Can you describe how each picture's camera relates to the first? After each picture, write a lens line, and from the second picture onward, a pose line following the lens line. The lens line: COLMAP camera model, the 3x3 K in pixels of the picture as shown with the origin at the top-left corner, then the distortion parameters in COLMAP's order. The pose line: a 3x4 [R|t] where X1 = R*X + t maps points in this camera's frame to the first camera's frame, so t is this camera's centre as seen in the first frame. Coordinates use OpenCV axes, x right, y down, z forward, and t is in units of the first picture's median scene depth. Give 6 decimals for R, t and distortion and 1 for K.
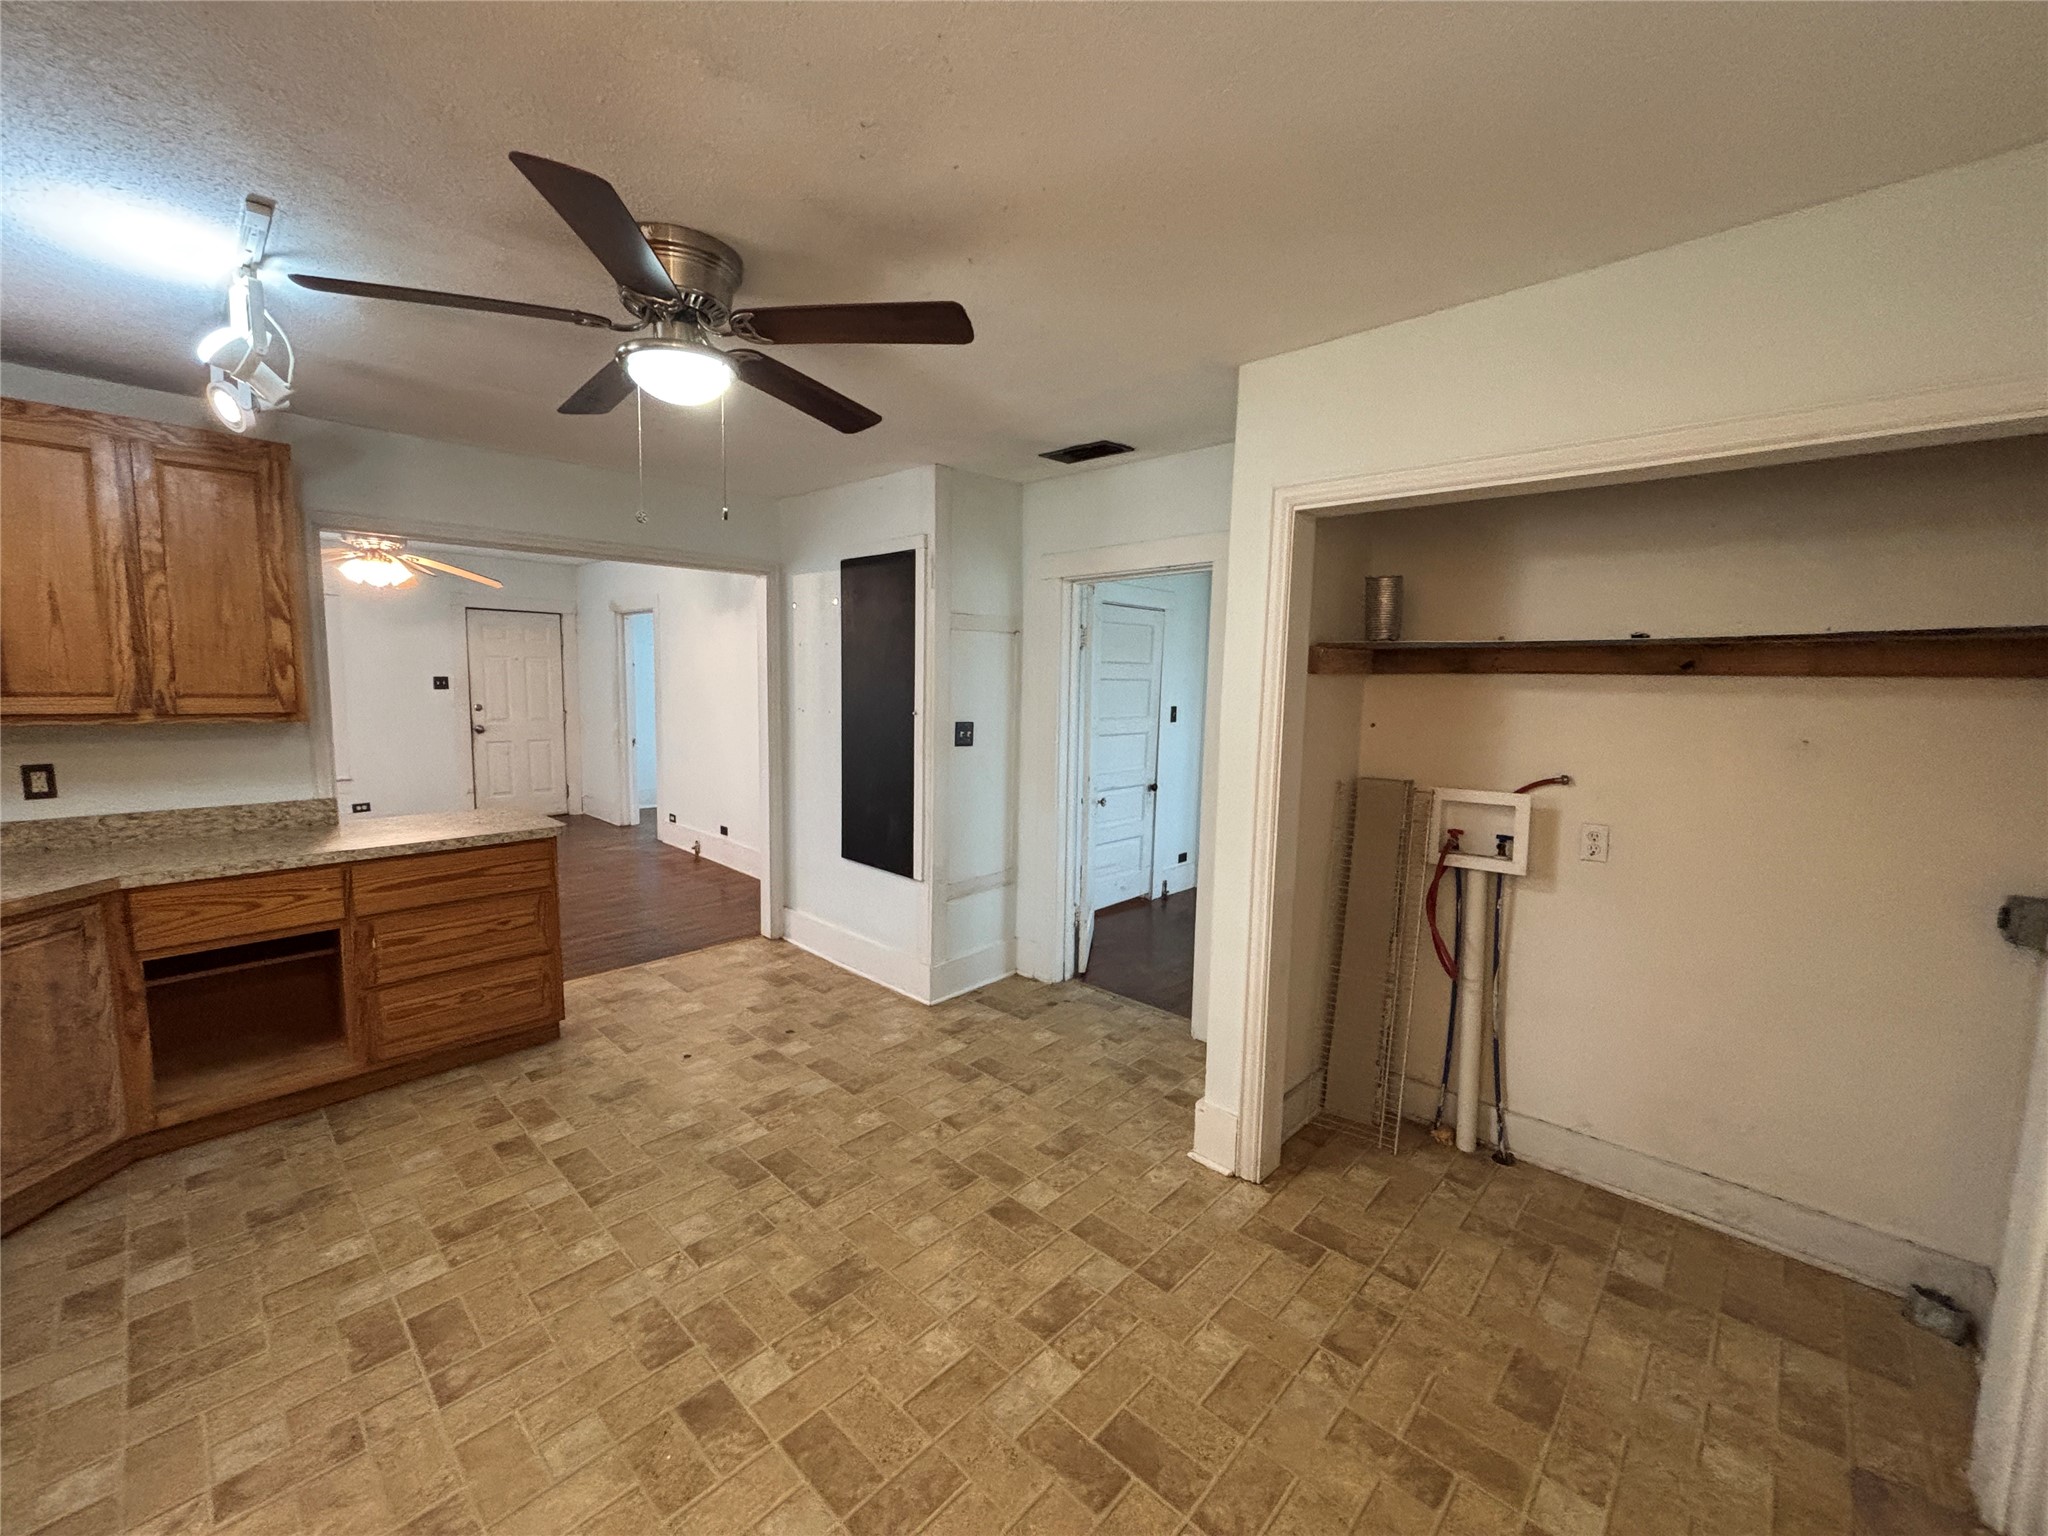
lens RADIAL K [[819.8, 0, 1024.1], [0, 819.8, 761.9], [0, 0, 1]] dist [-0.000410, 0.001455]
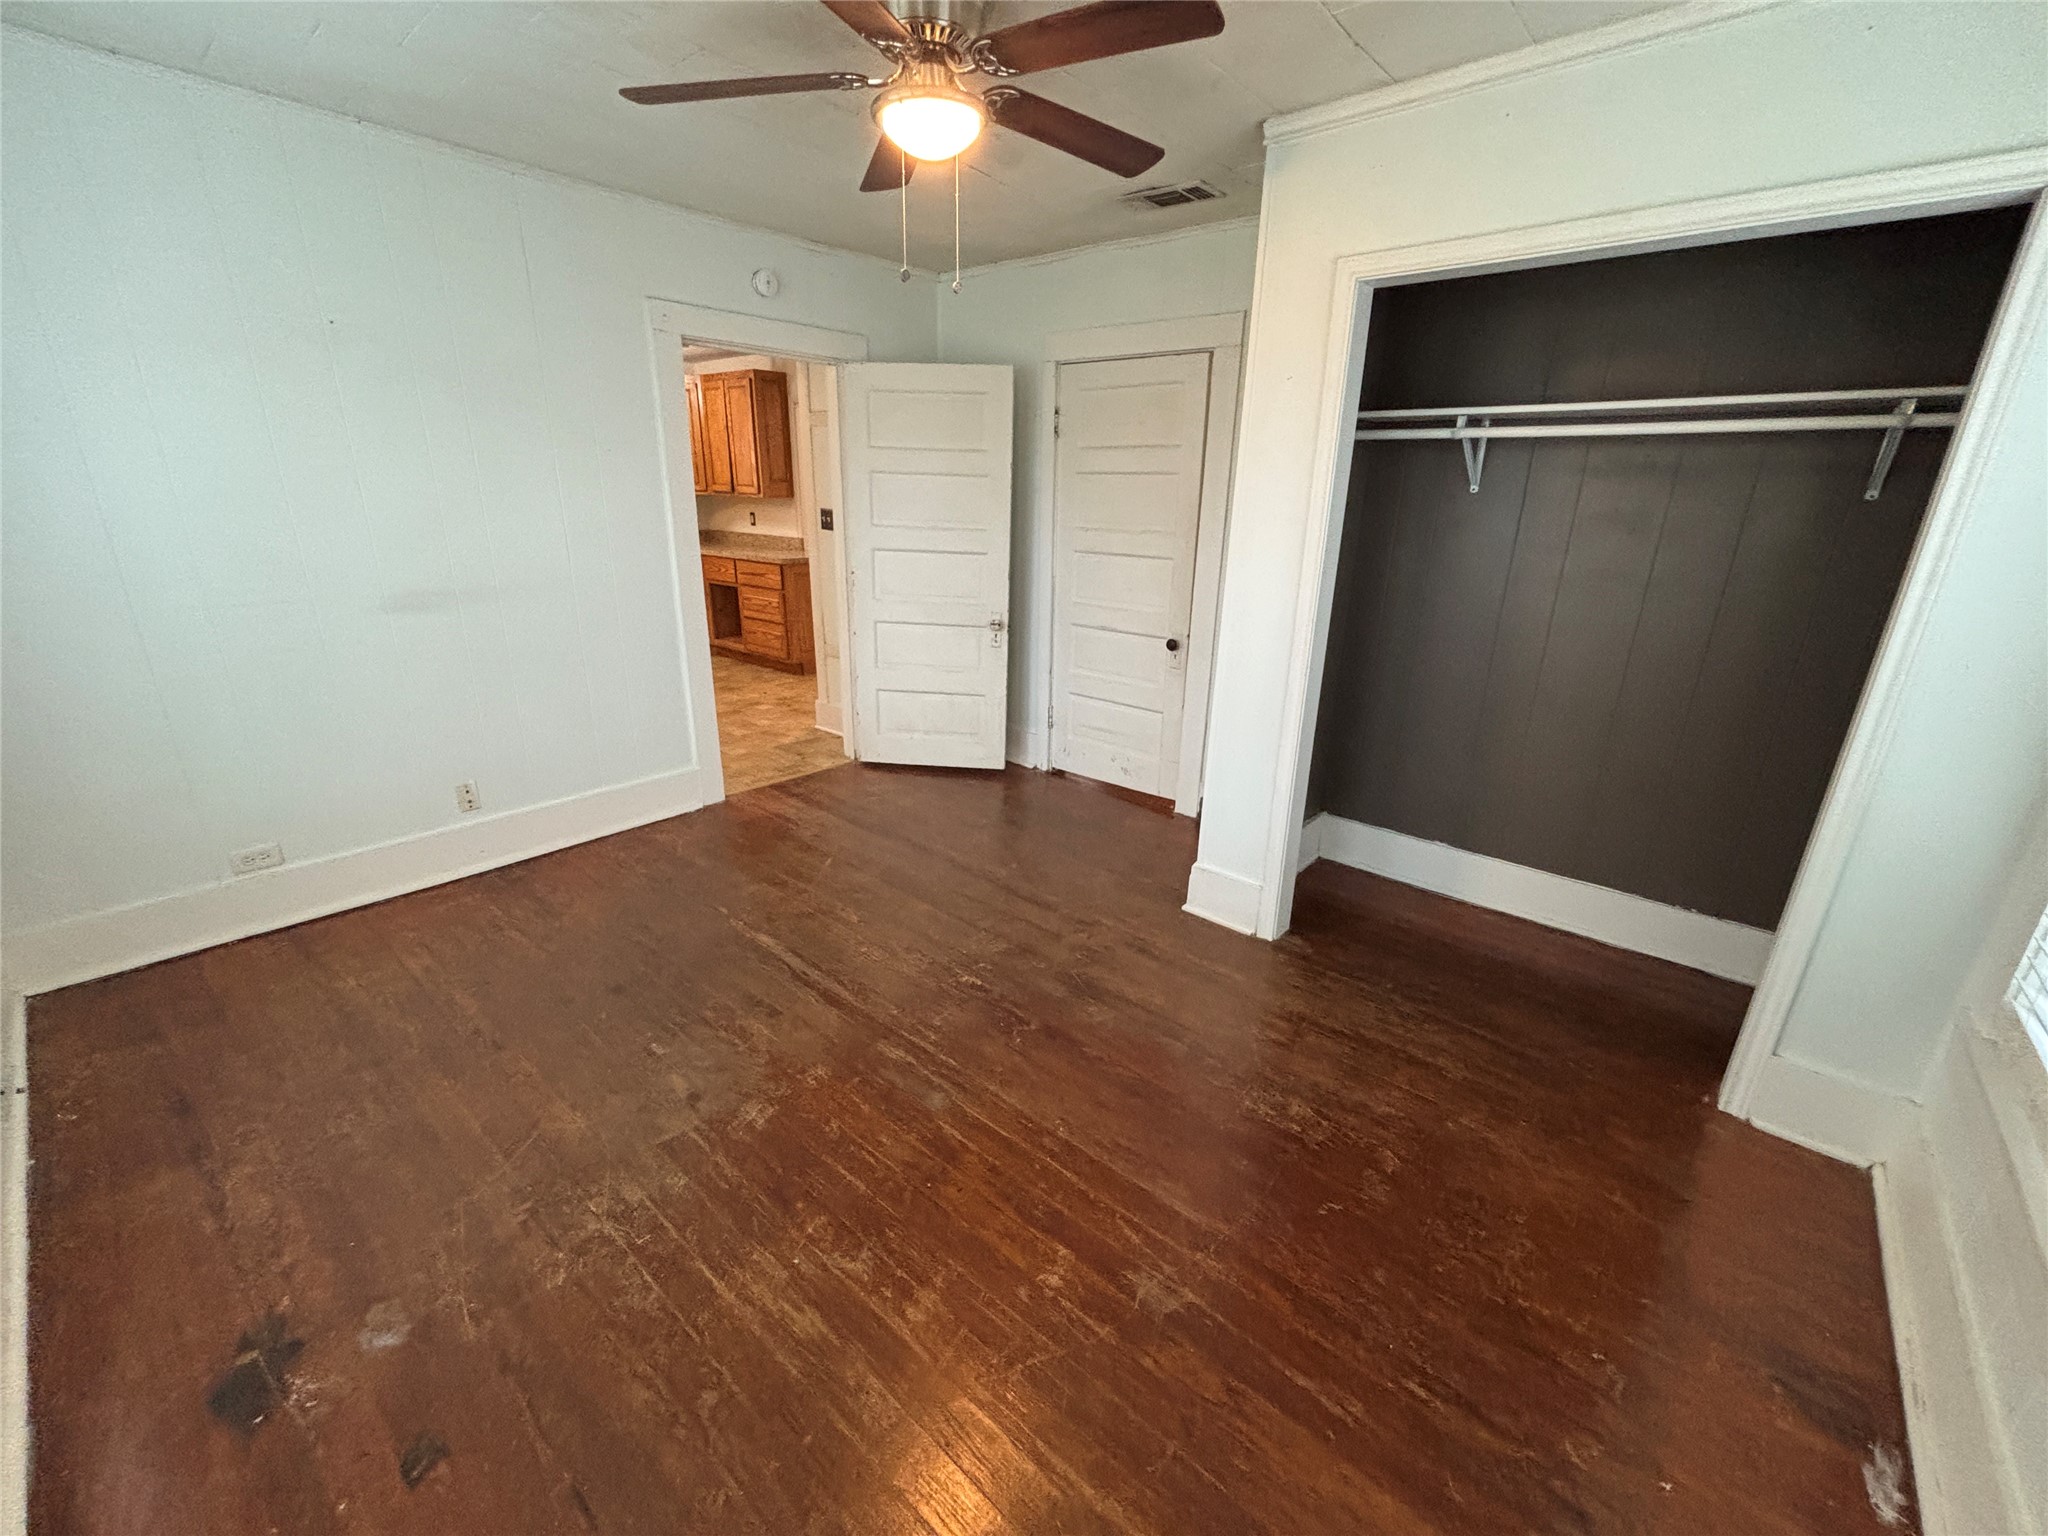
lens RADIAL K [[819.8, 0, 1021.6], [0, 819.8, 776.1], [0, 0, 1]] dist [-0.000410, 0.001455]
pose [[0.042857, 0.316693, -0.947559, 1.762875], [-0.122599, 0.942930, 0.309601, -0.127311], [0.991531, 0.102902, 0.079237, 1.810603]]
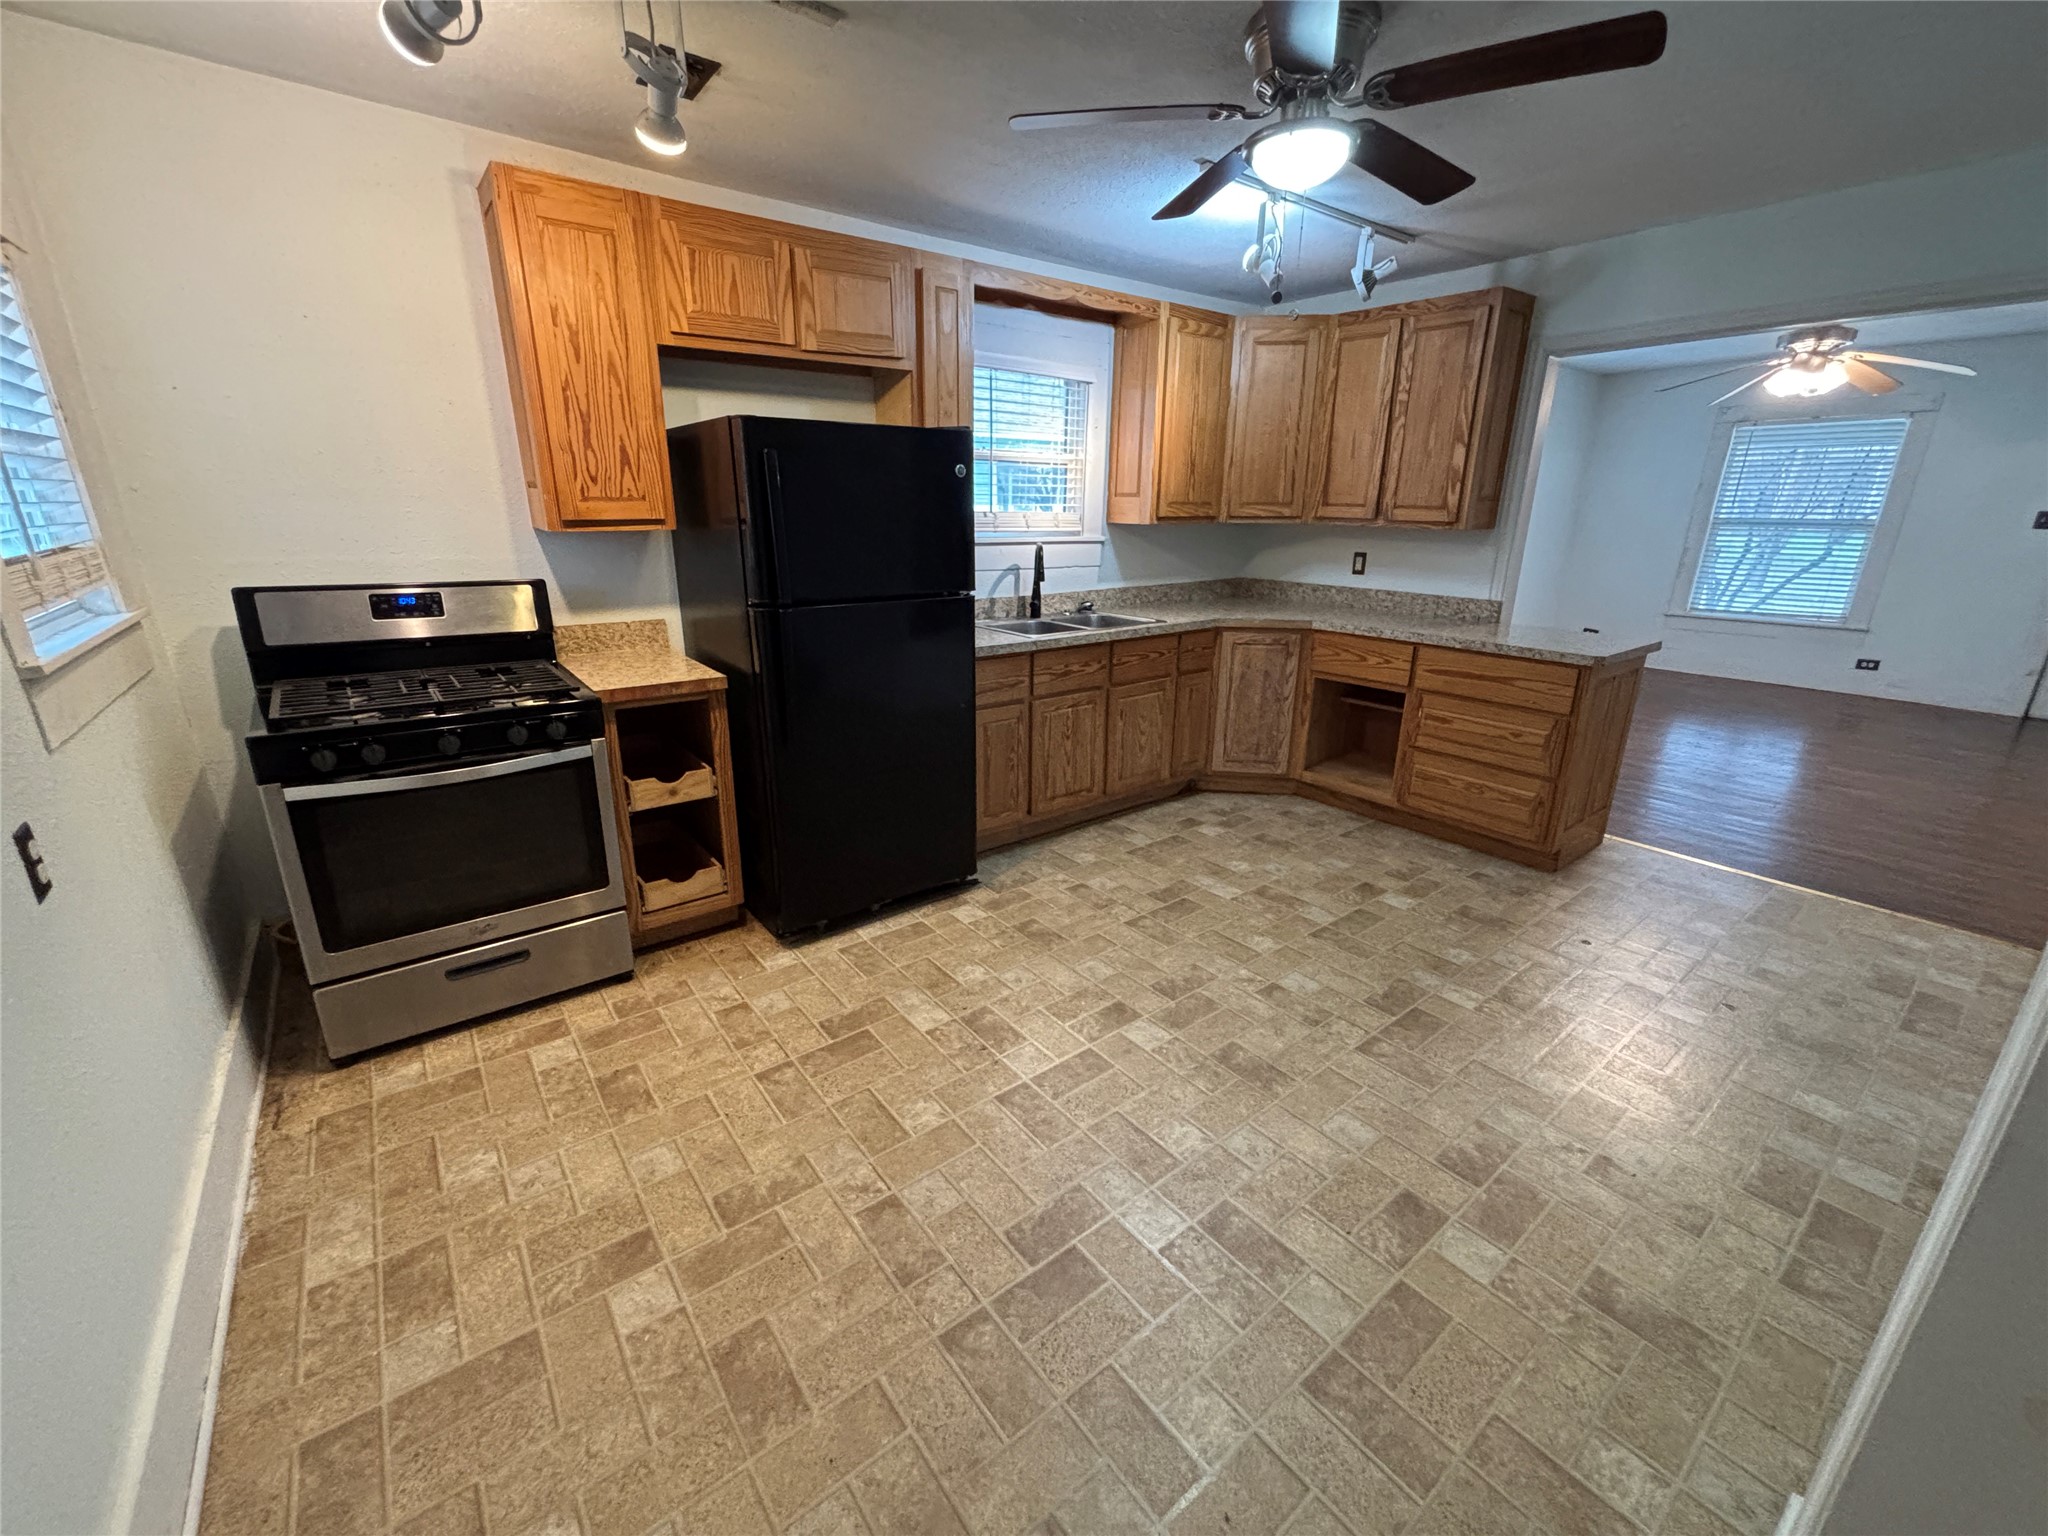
lens RADIAL K [[819.8, 0, 1028.0], [0, 819.8, 770.3], [0, 0, 1]] dist [-0.000410, 0.001455]
pose [[-0.147971, 0.295149, -0.943924, 0.554841], [-0.108676, 0.943798, 0.312146, -0.024897], [0.983003, 0.148770, -0.107579, 0.607769]]
